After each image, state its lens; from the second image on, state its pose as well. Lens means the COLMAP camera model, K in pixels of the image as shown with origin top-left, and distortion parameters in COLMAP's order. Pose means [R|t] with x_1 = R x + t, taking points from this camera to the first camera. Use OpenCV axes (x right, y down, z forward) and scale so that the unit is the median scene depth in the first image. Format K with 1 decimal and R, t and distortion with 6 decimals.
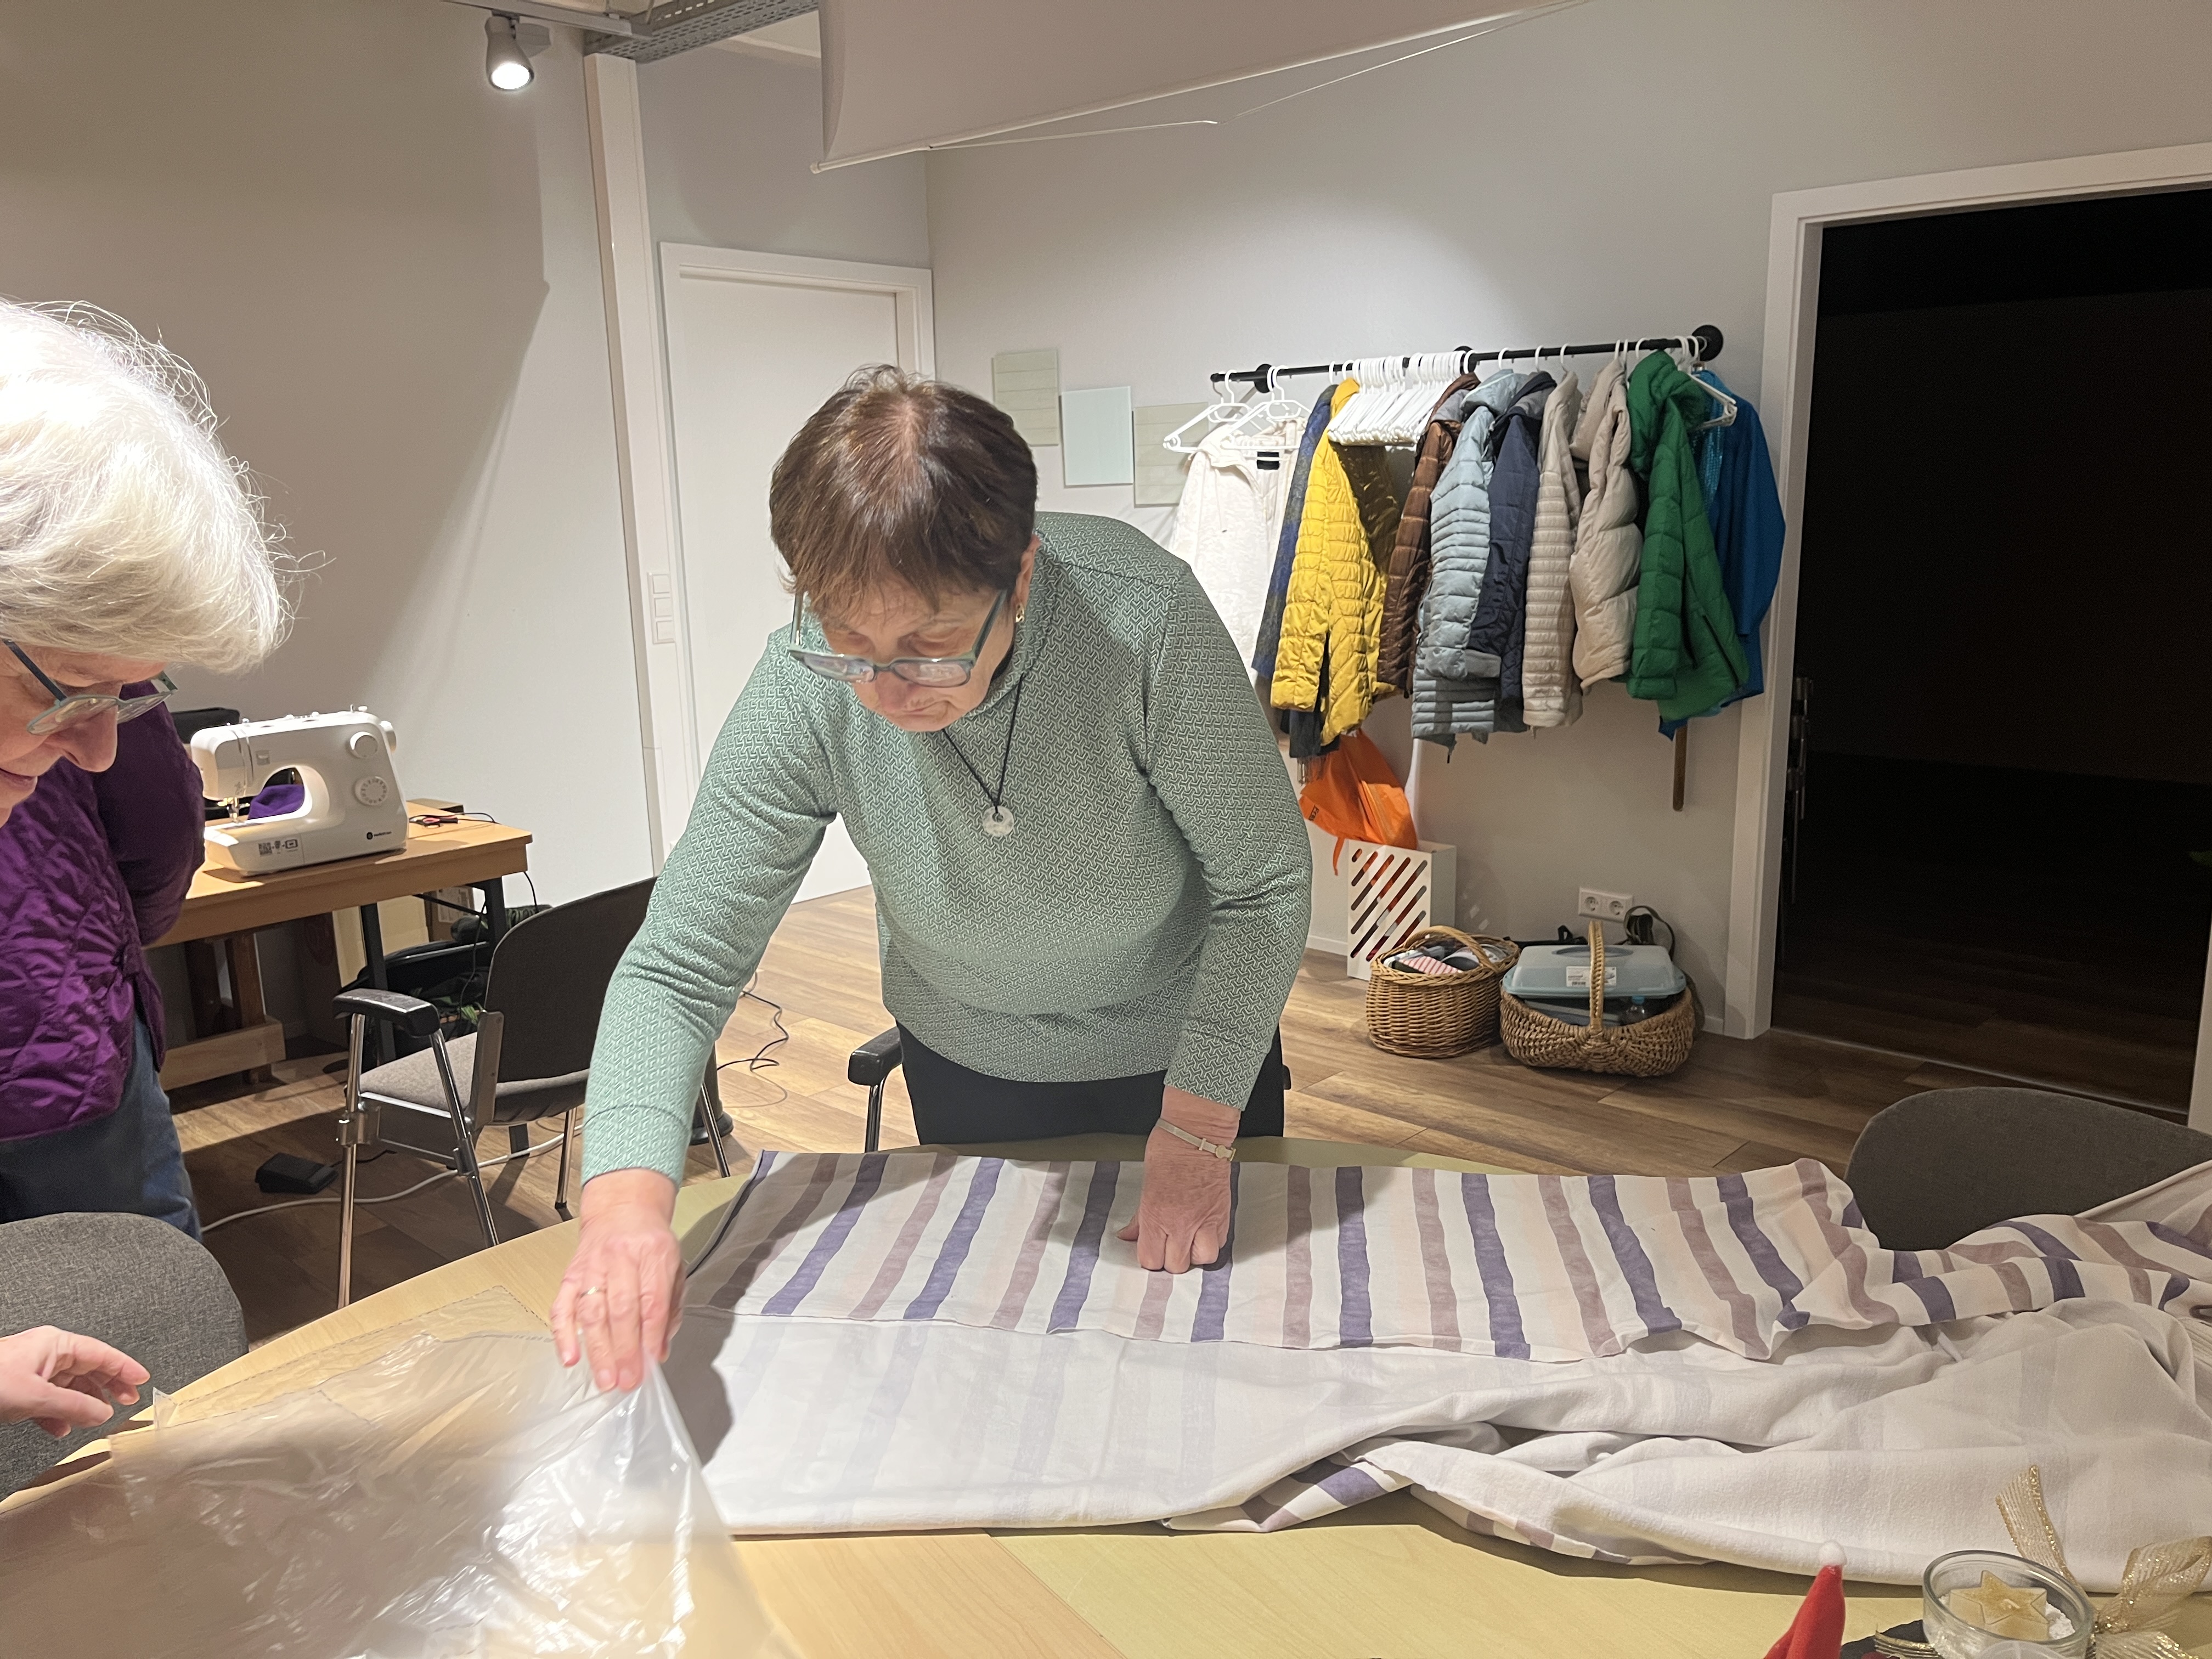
lens RADIAL K [[1649.6, 0, 1106.0], [0, 1649.6, 829.5], [0, 0, 1]] dist [0.082568, -0.101966]
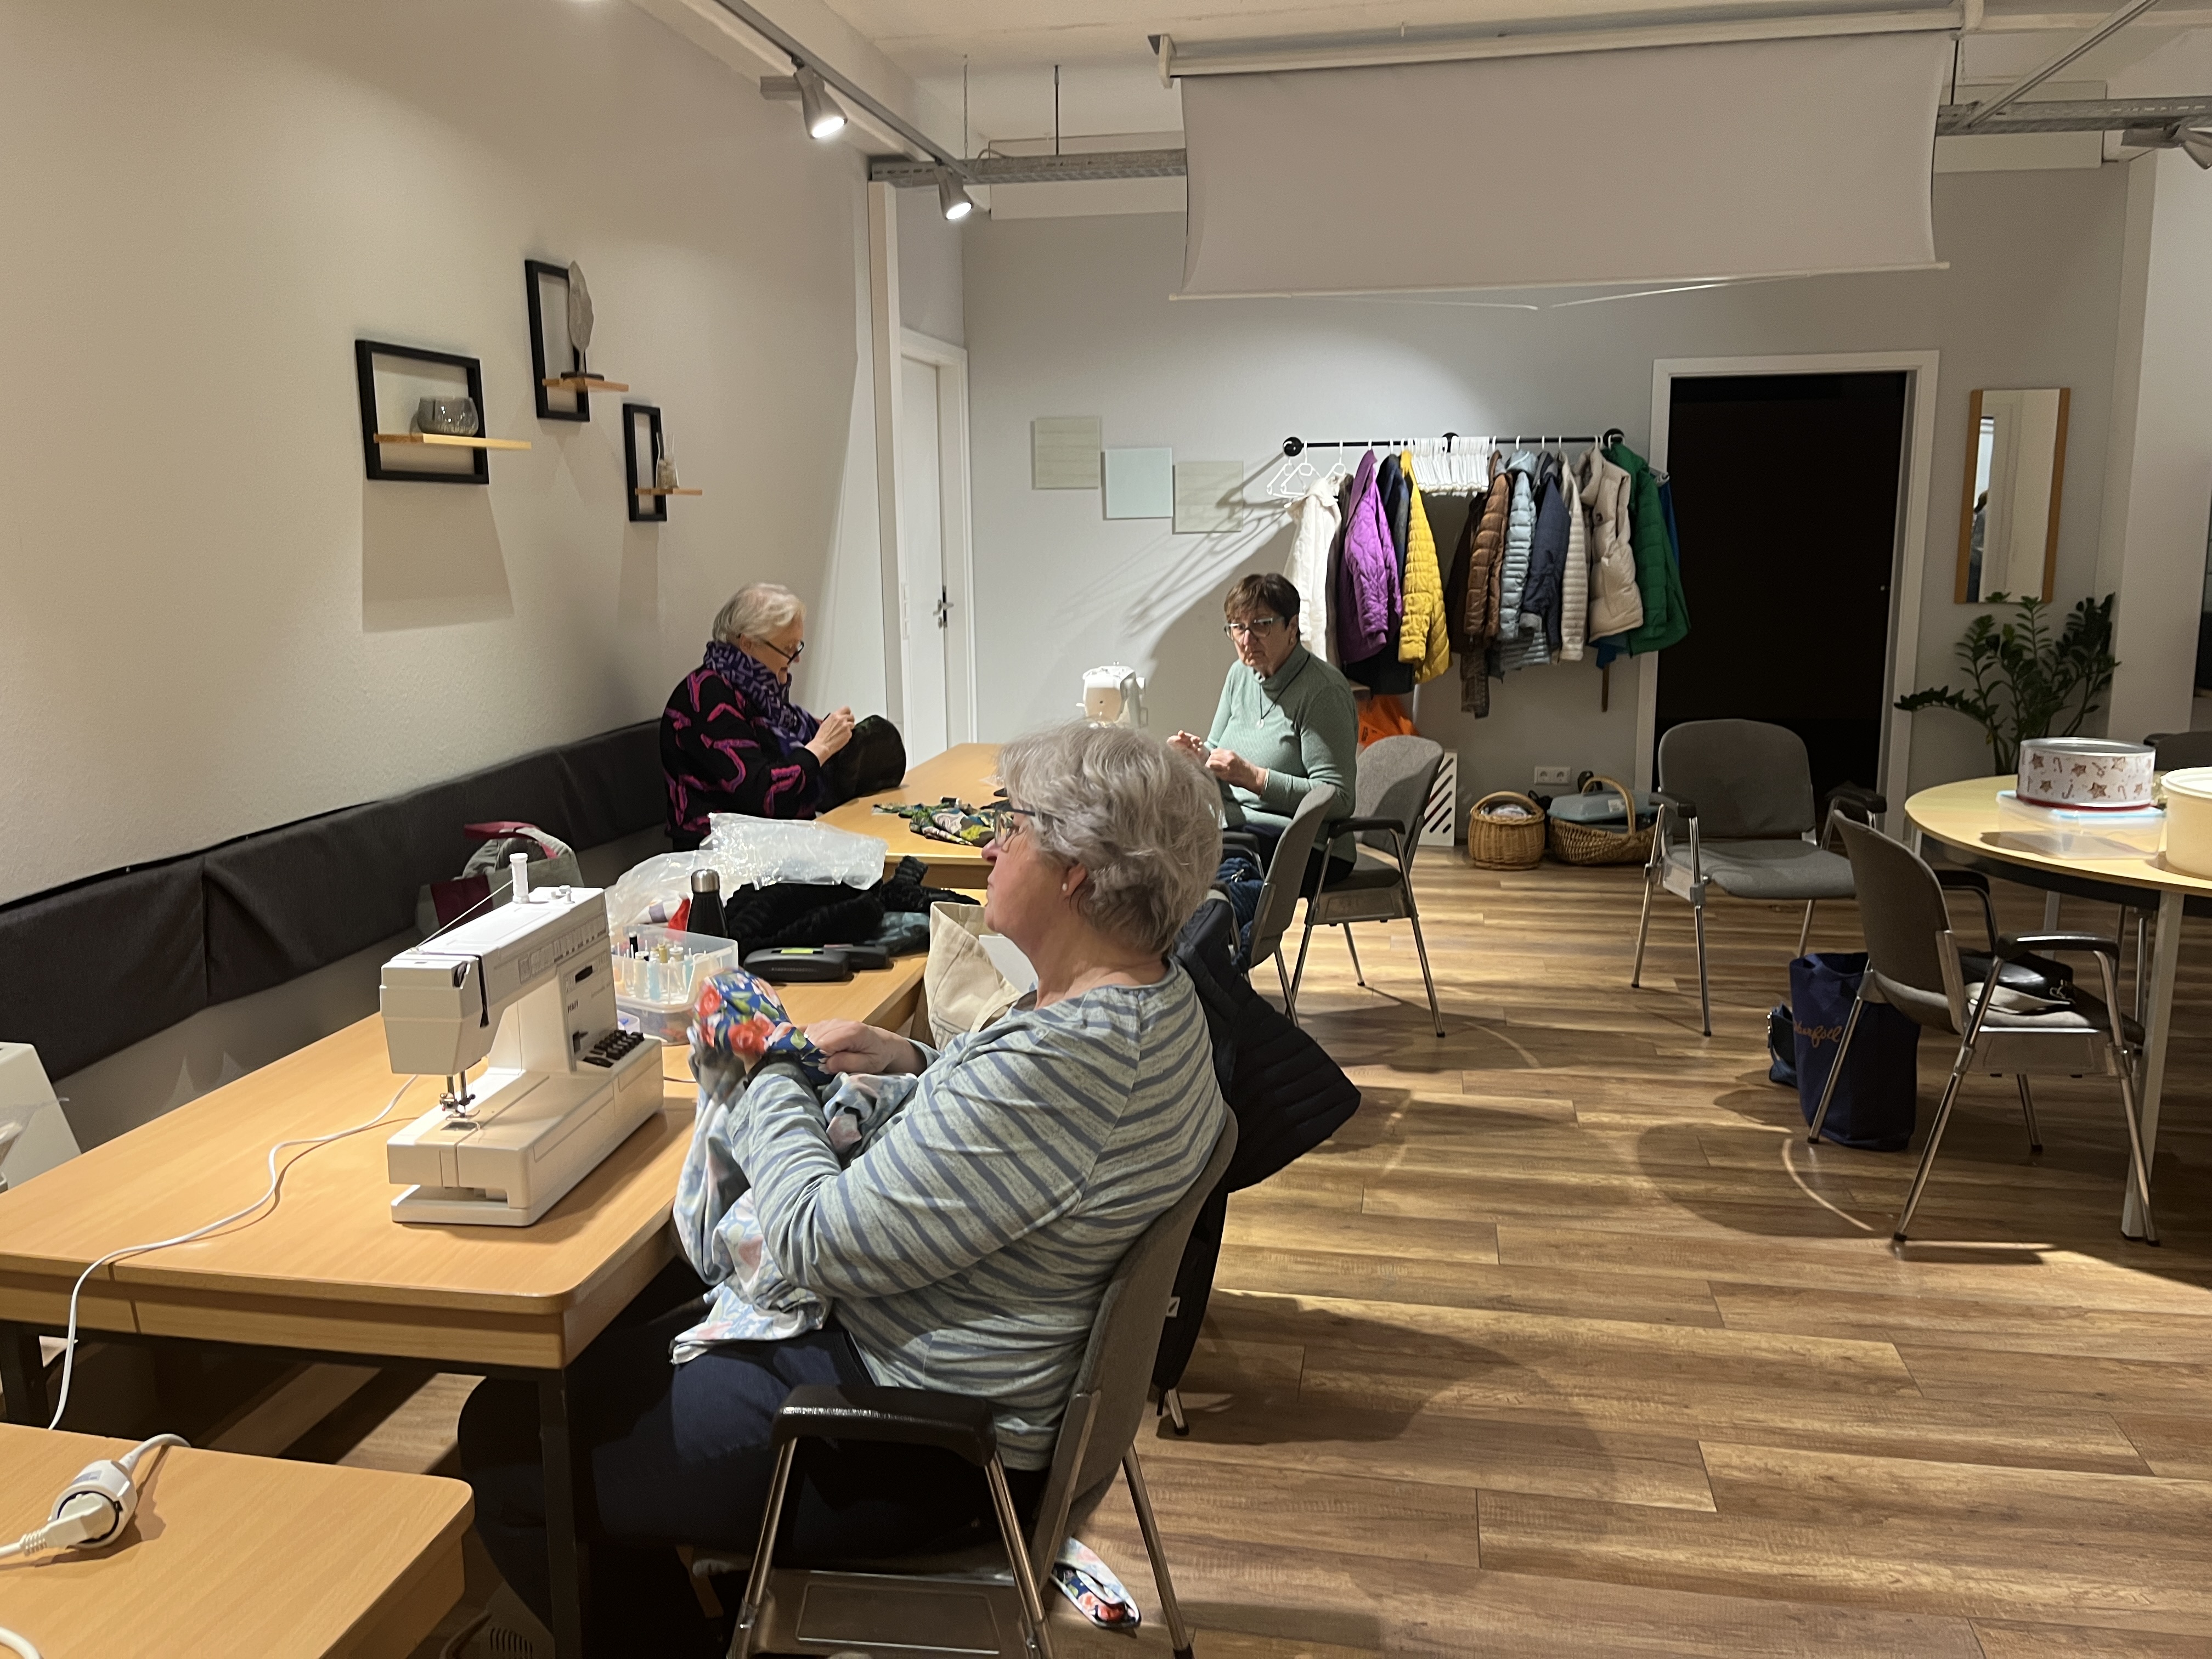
lens RADIAL K [[1651.5, 0, 1075.2], [0, 1651.5, 807.1], [0, 0, 1]] dist [0.078293, -0.099899]
pose [[0.850787, -0.074225, 0.520242, -1.015694], [0.097783, 0.995046, -0.017943, 0.063665], [-0.516333, 0.066136, 0.853830, -0.160354]]
